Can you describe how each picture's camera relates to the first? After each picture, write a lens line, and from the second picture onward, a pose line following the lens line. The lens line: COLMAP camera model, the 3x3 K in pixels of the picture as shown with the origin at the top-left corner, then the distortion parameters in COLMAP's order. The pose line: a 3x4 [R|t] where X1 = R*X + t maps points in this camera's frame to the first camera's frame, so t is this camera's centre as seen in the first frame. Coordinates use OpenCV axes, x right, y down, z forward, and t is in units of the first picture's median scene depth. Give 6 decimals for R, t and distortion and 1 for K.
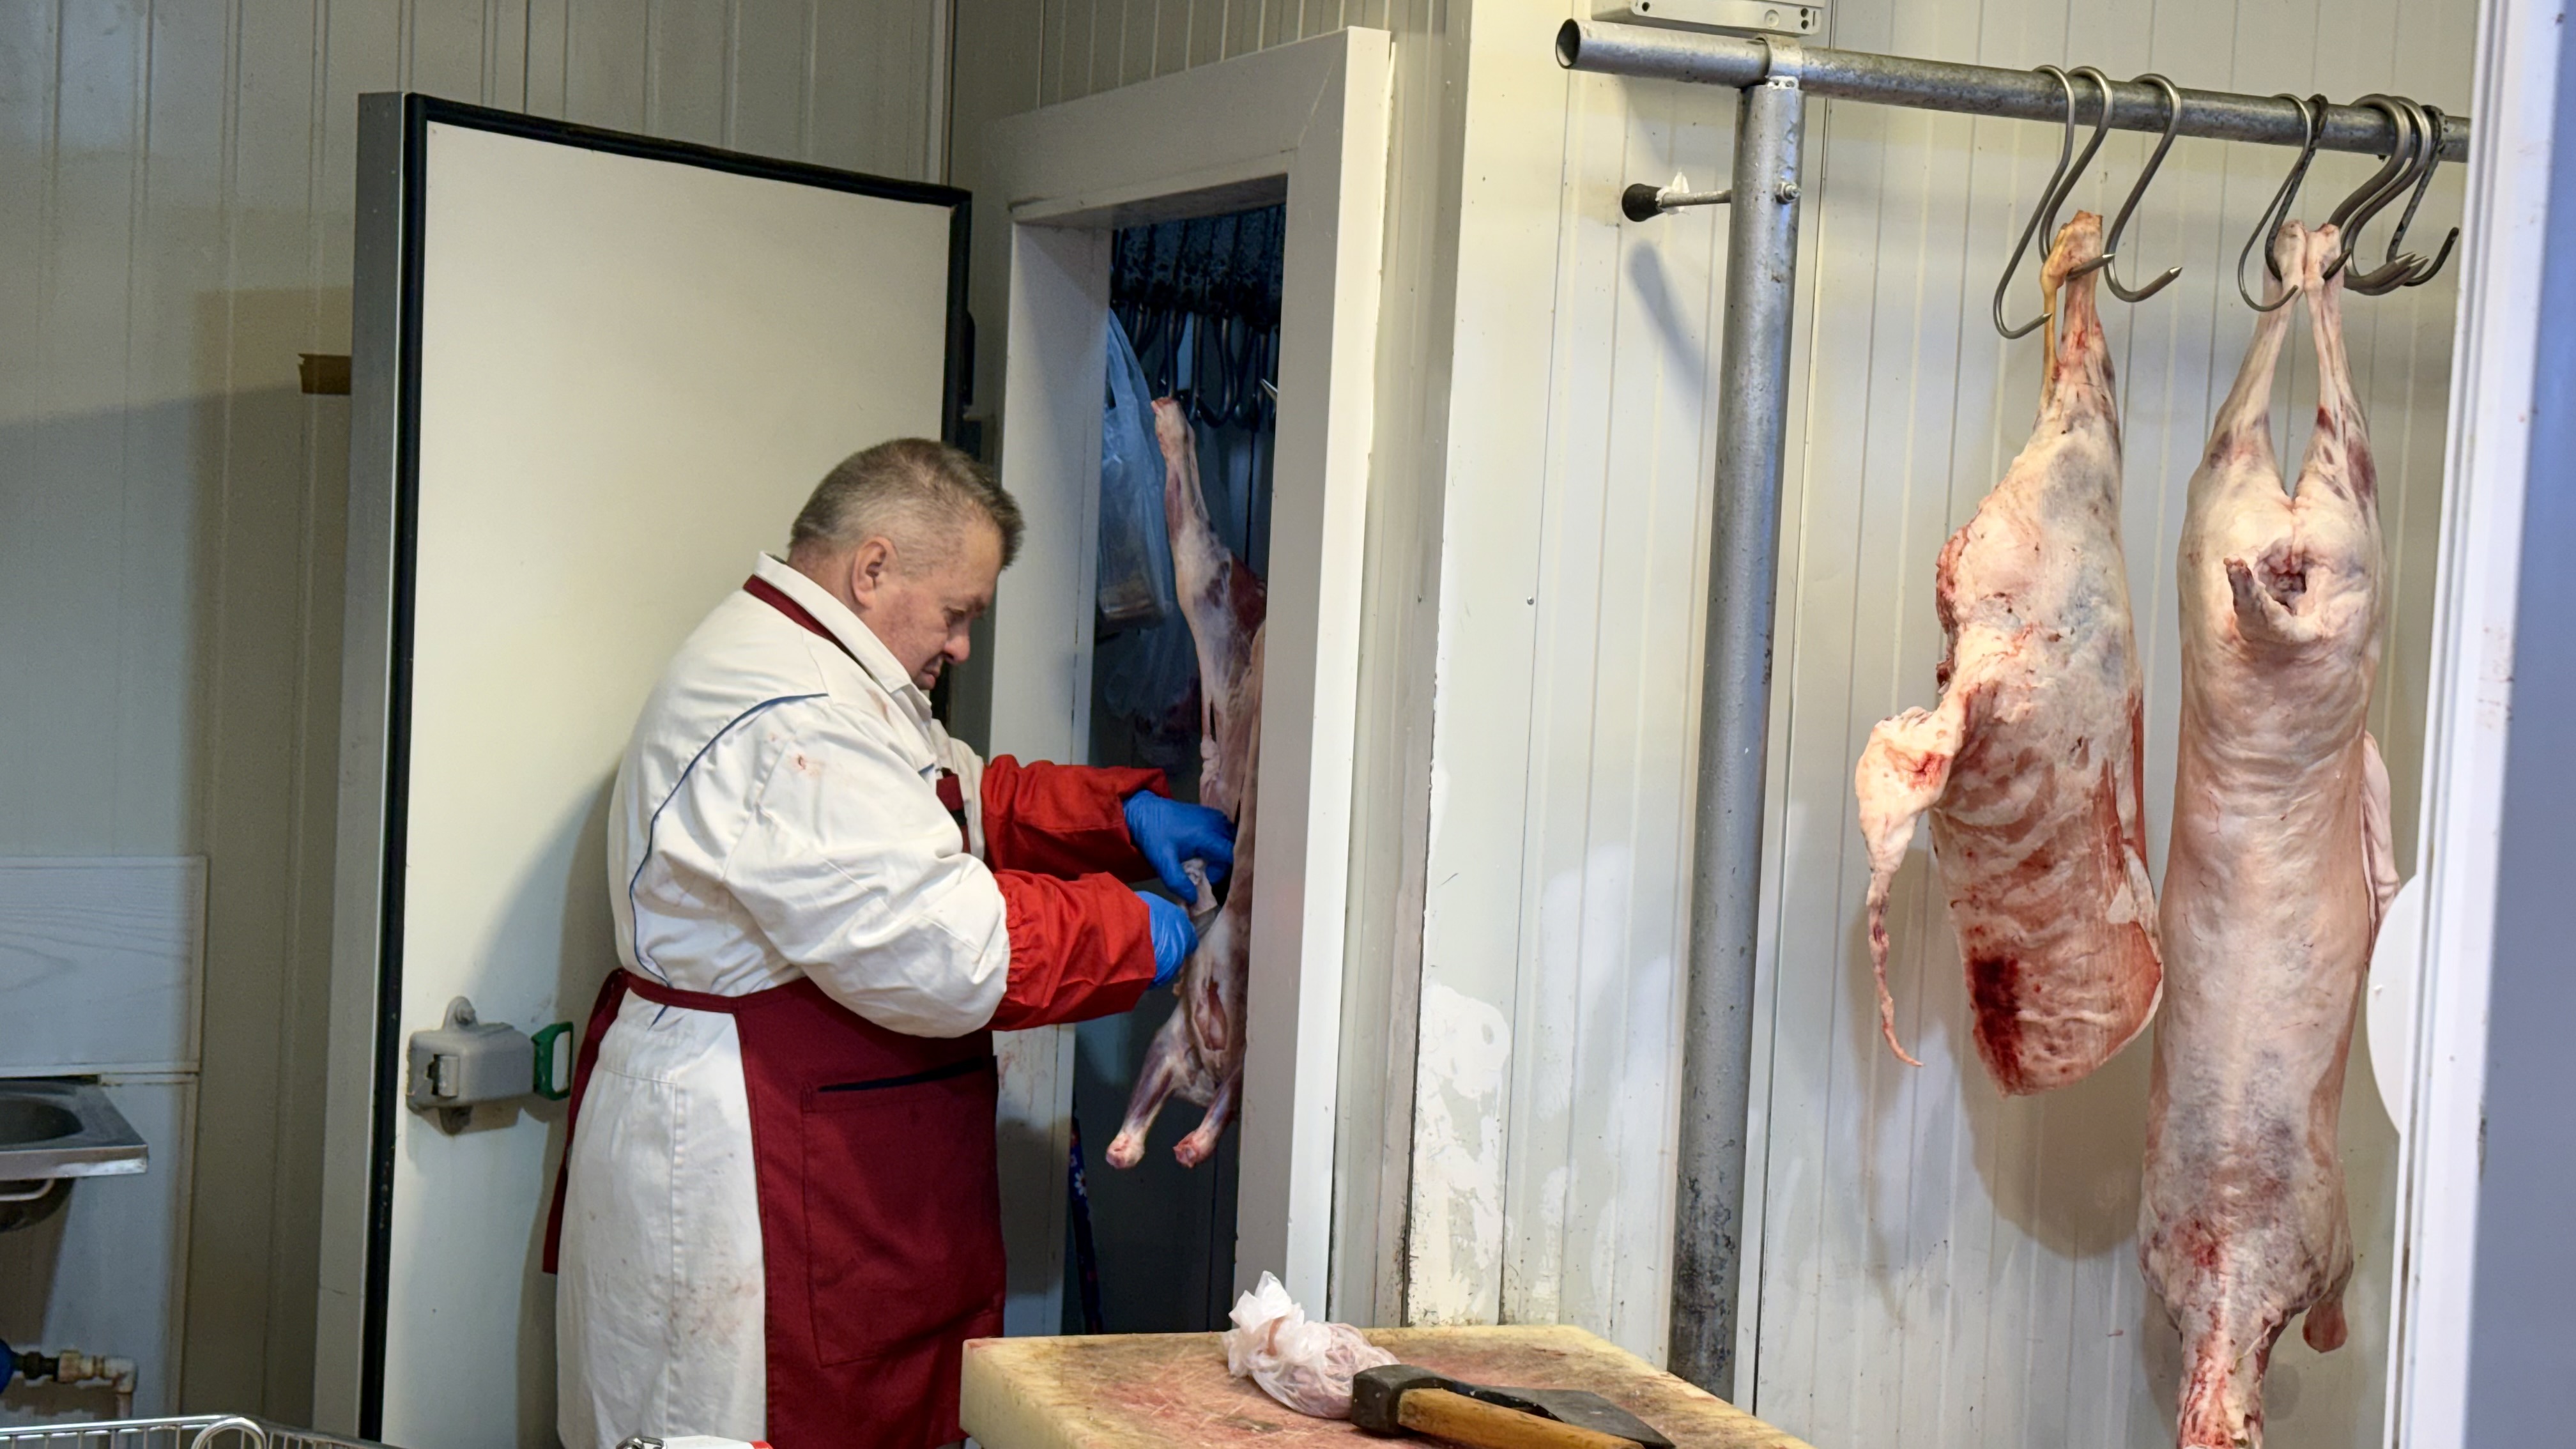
lens RADIAL K [[3588.1, 0, 1267.6], [0, 3588.1, 733.3], [0, 0, 1]] dist [0.125043, 0.000000]
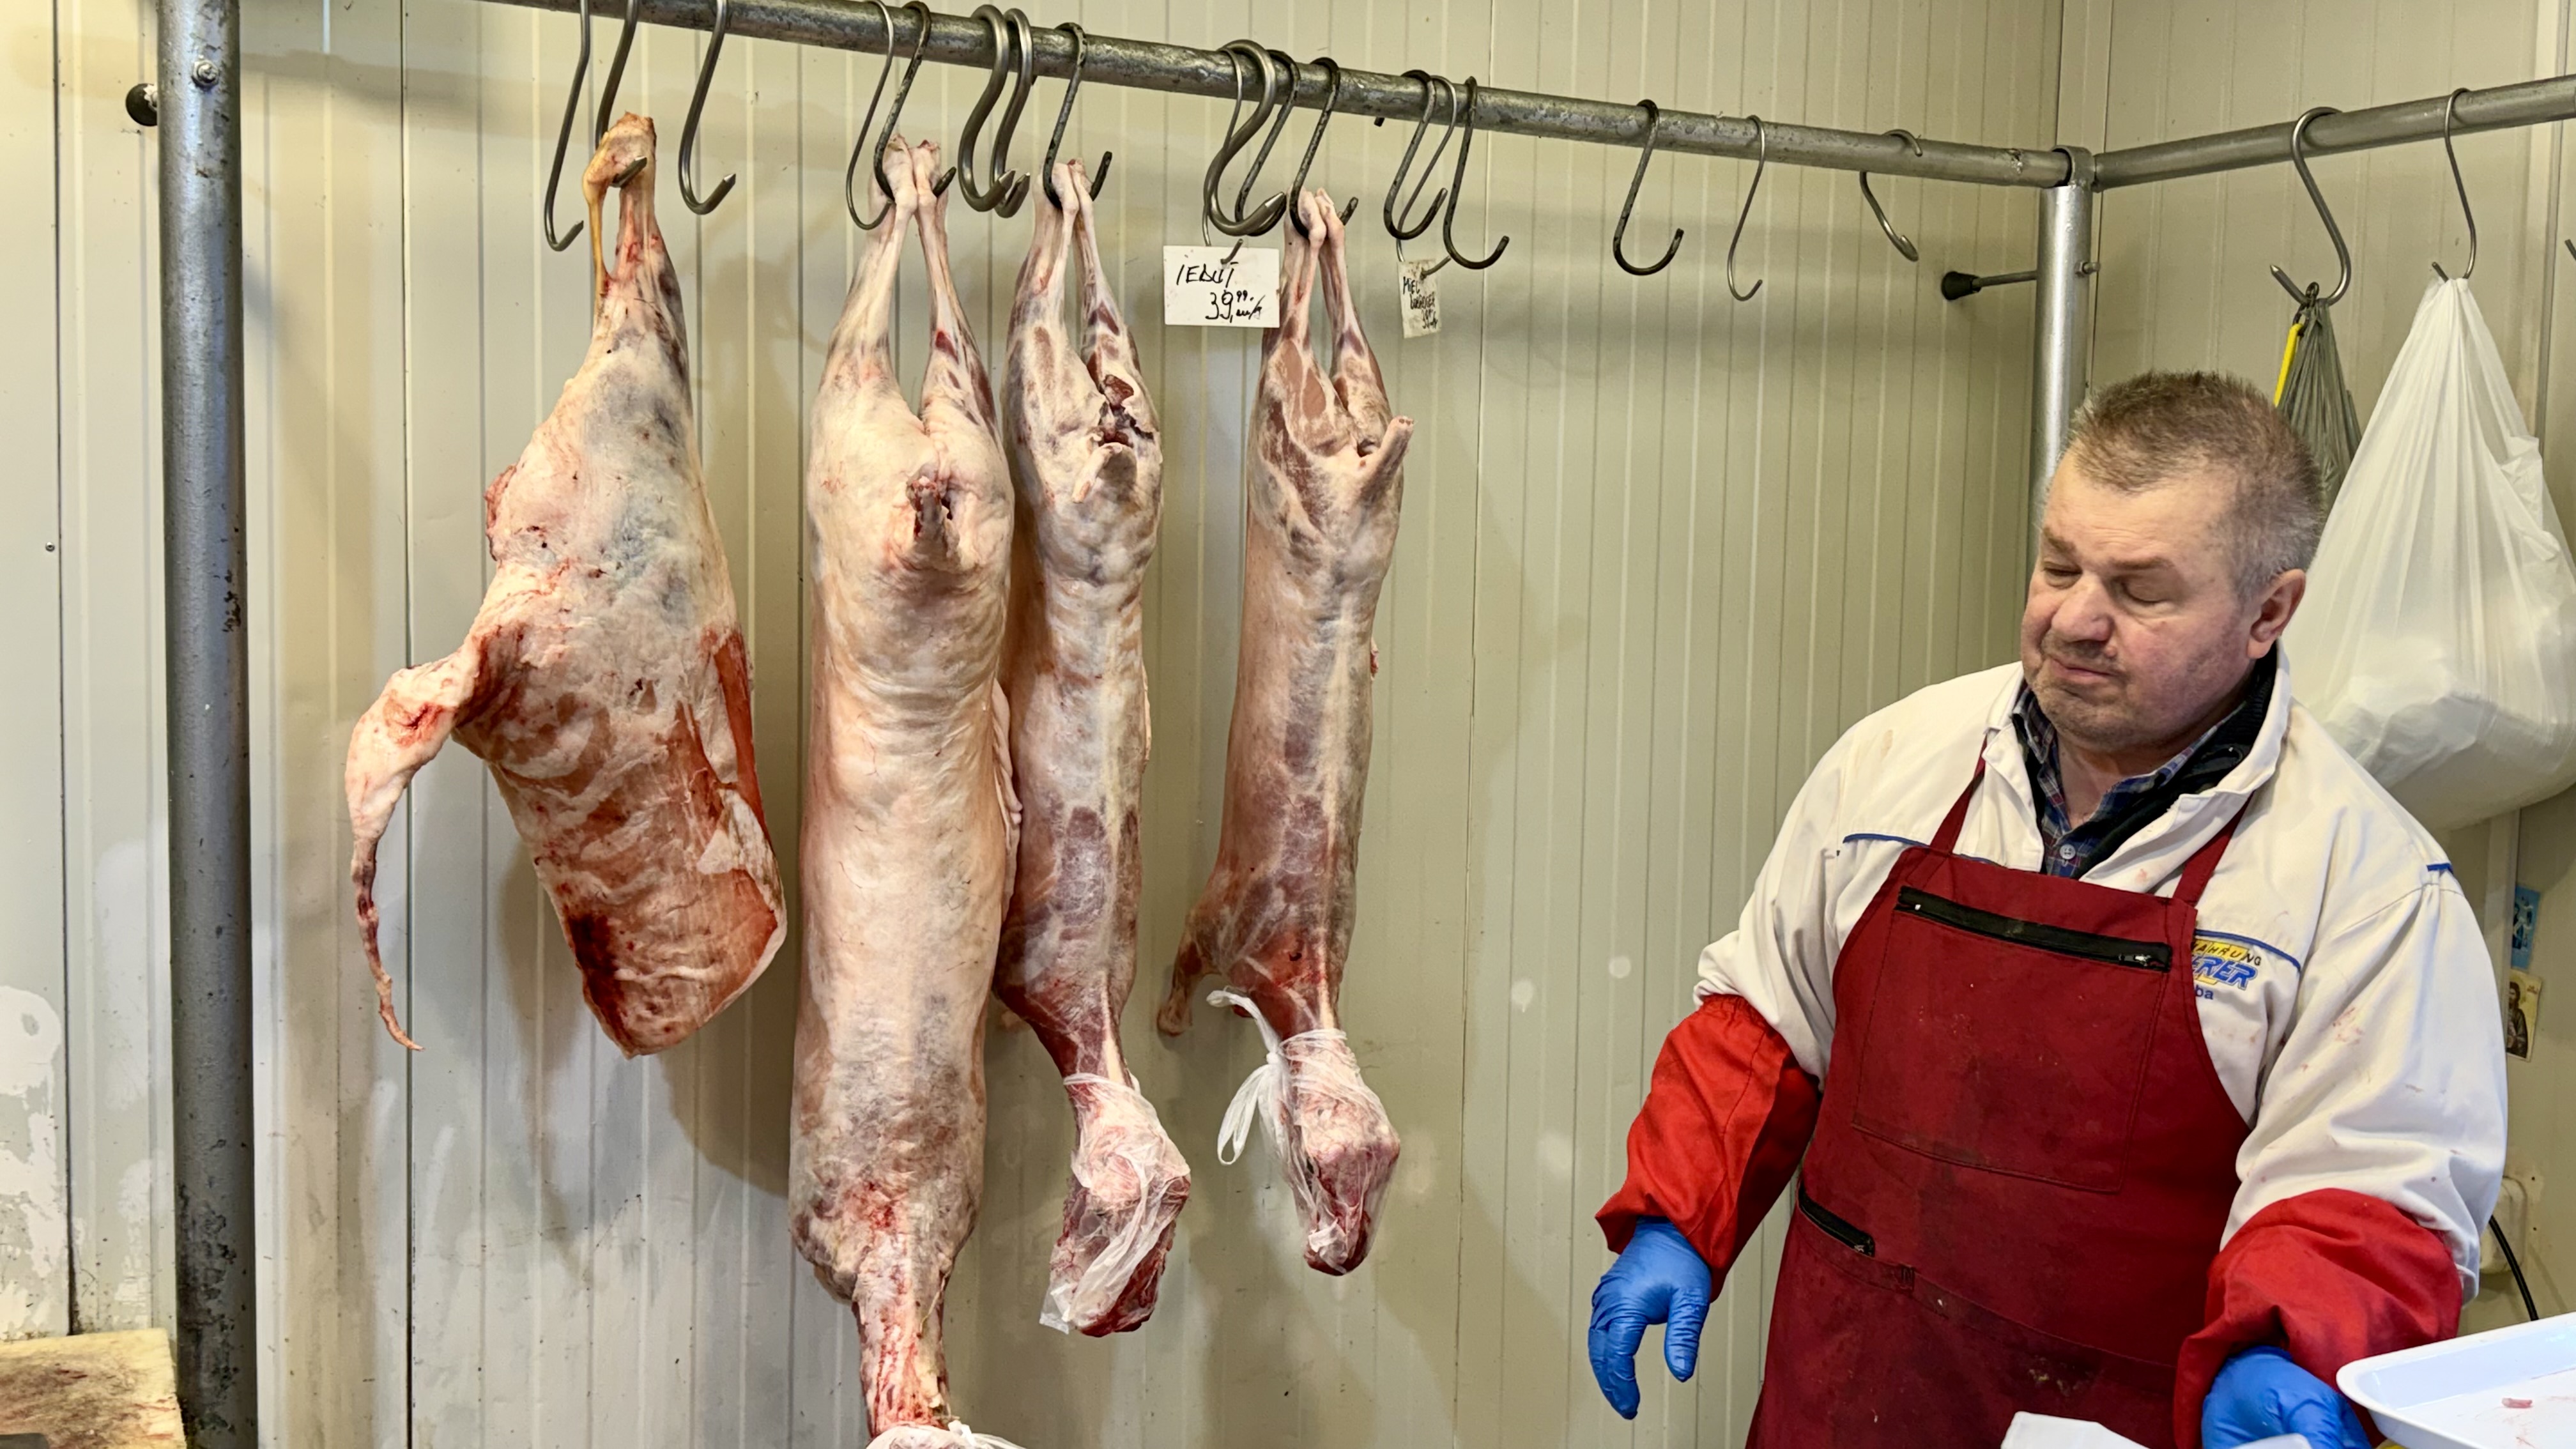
lens RADIAL K [[2563.6, 0, 1336.1], [0, 2563.6, 741.2], [0, 0, 1]] dist [0.044104, 0.000000]
pose [[0.991455, -0.036056, 0.125369, 0.313568], [0.031751, 0.998841, 0.036169, -0.001281], [-0.126528, -0.031879, 0.991451, 0.311720]]
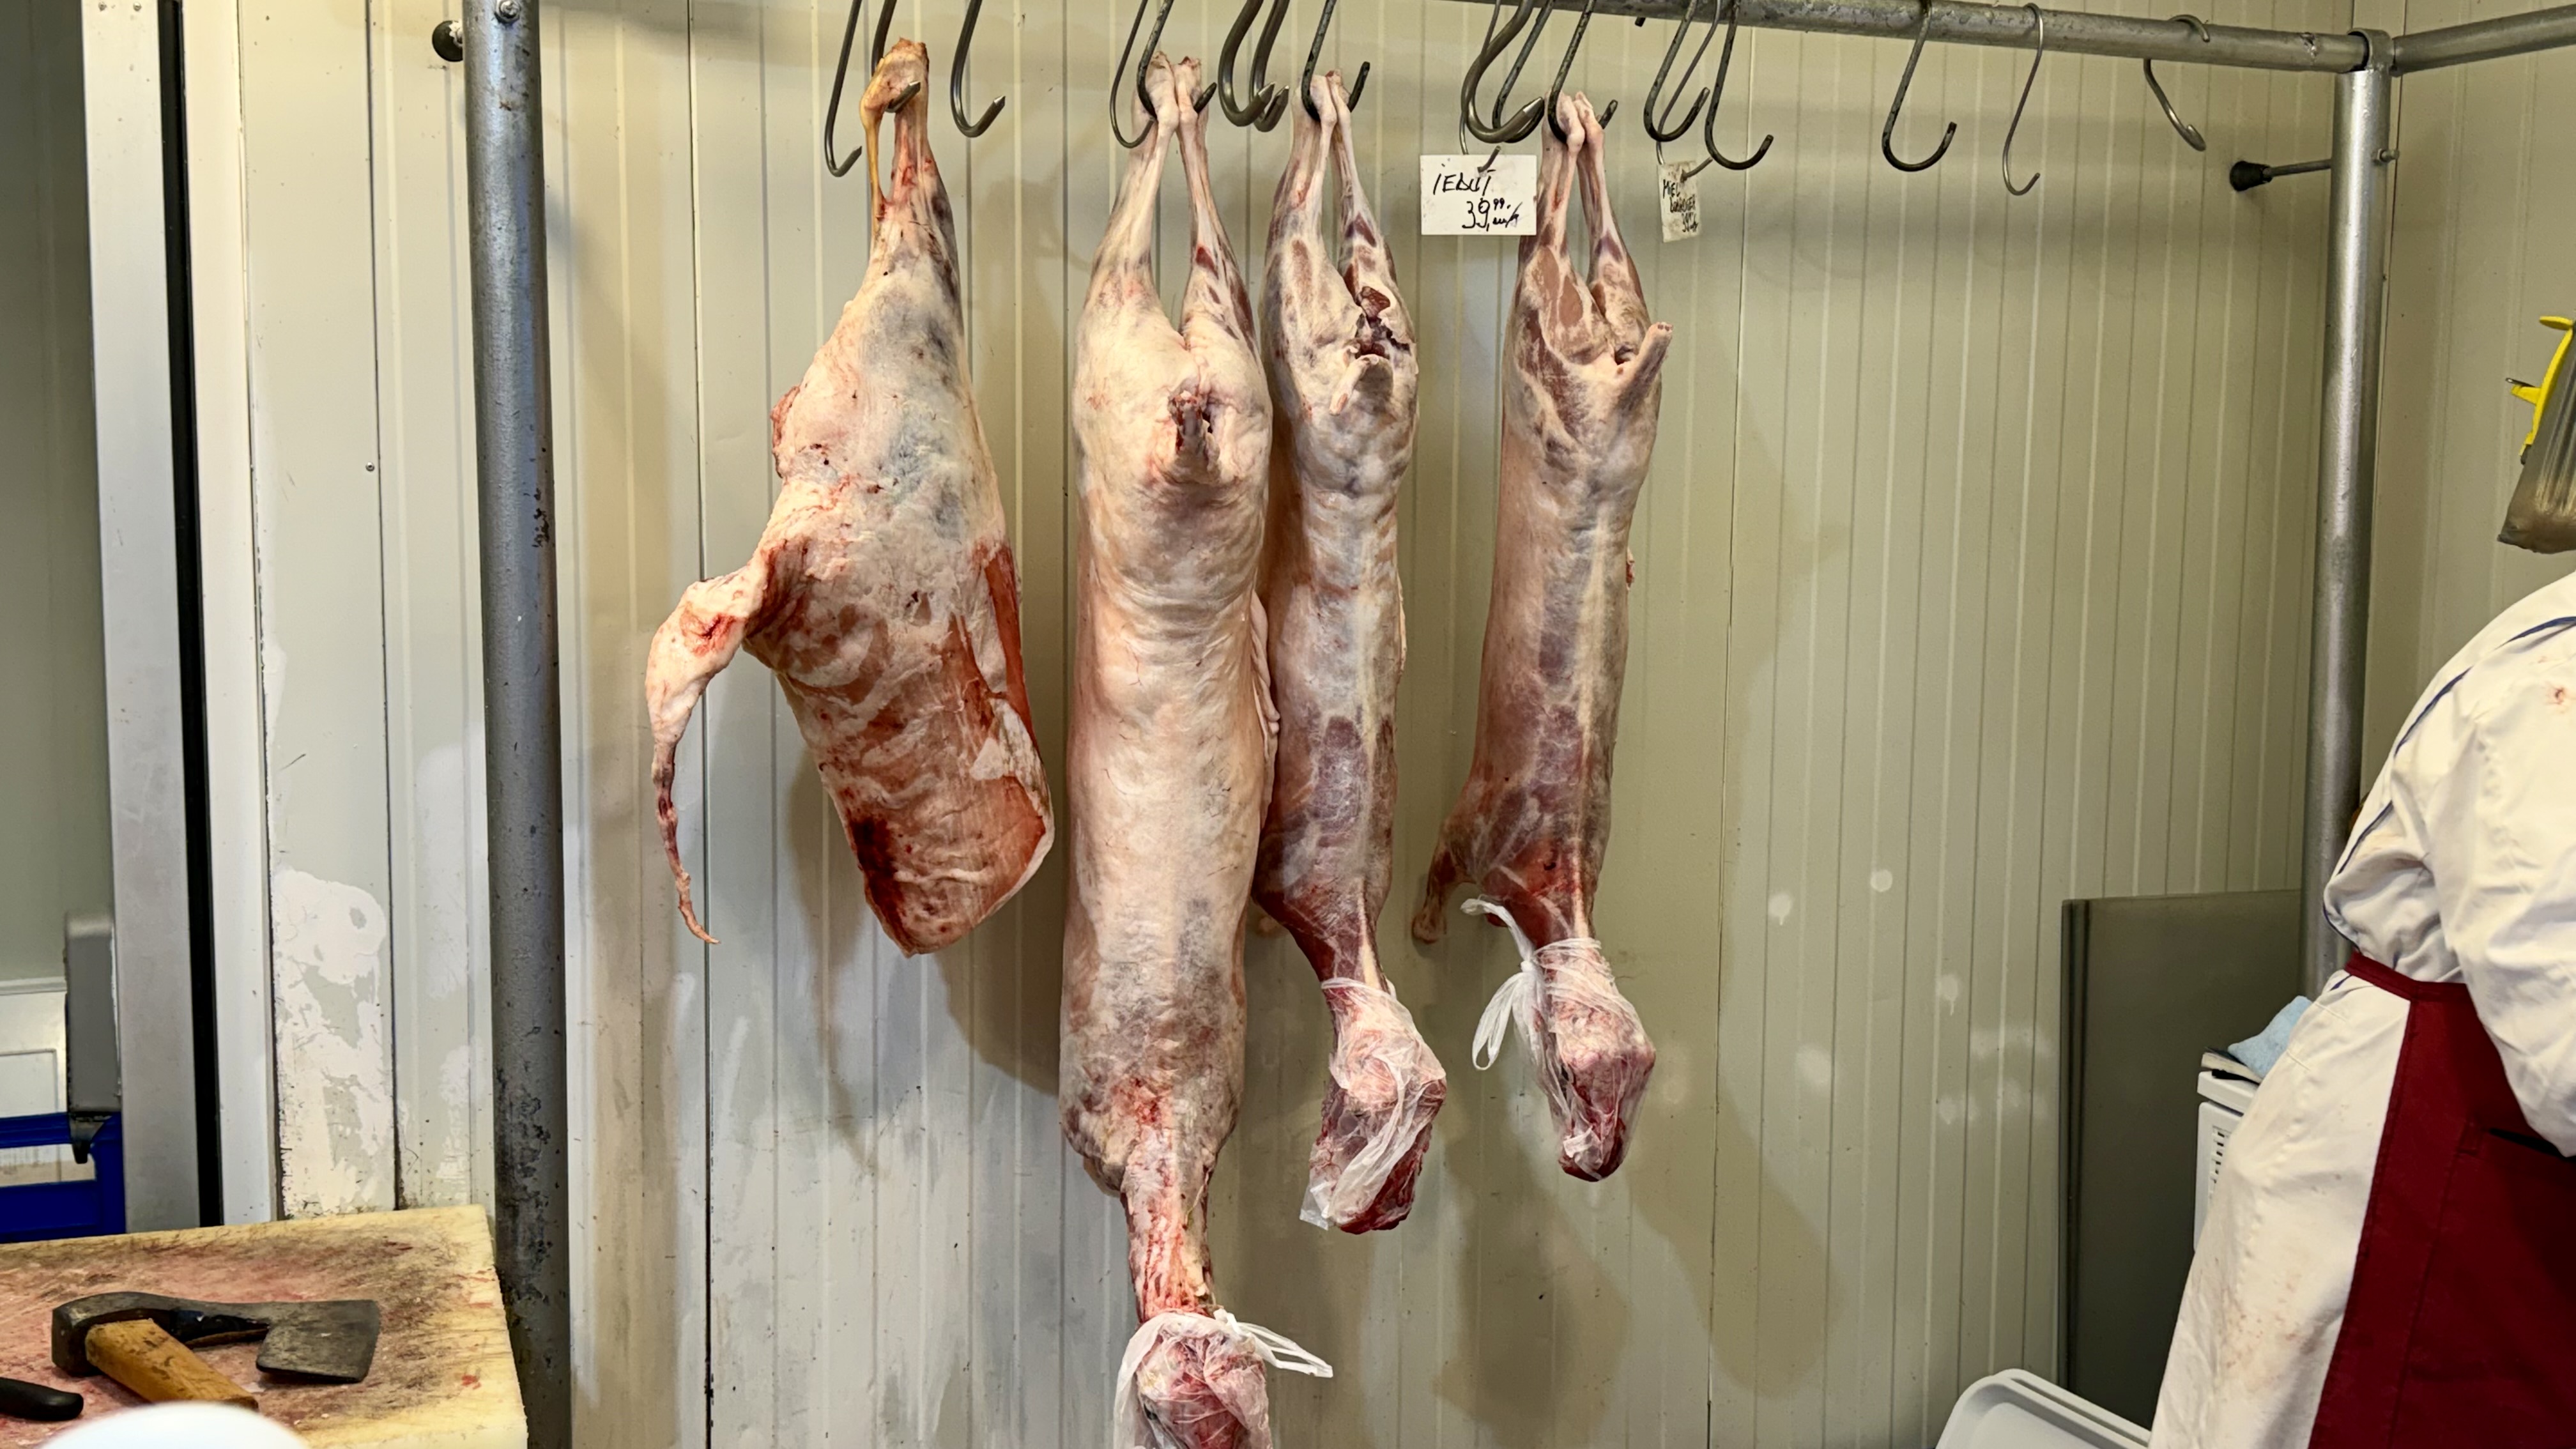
lens RADIAL K [[2649.2, 0, 1304.6], [0, 2649.2, 733.8], [0, 0, 1]] dist [0.084120, 0.000000]
pose [[0.999172, -0.037107, 0.016712, 0.309762], [0.036013, 0.997452, 0.061584, -0.000973], [-0.018954, -0.060931, 0.997962, 0.280905]]
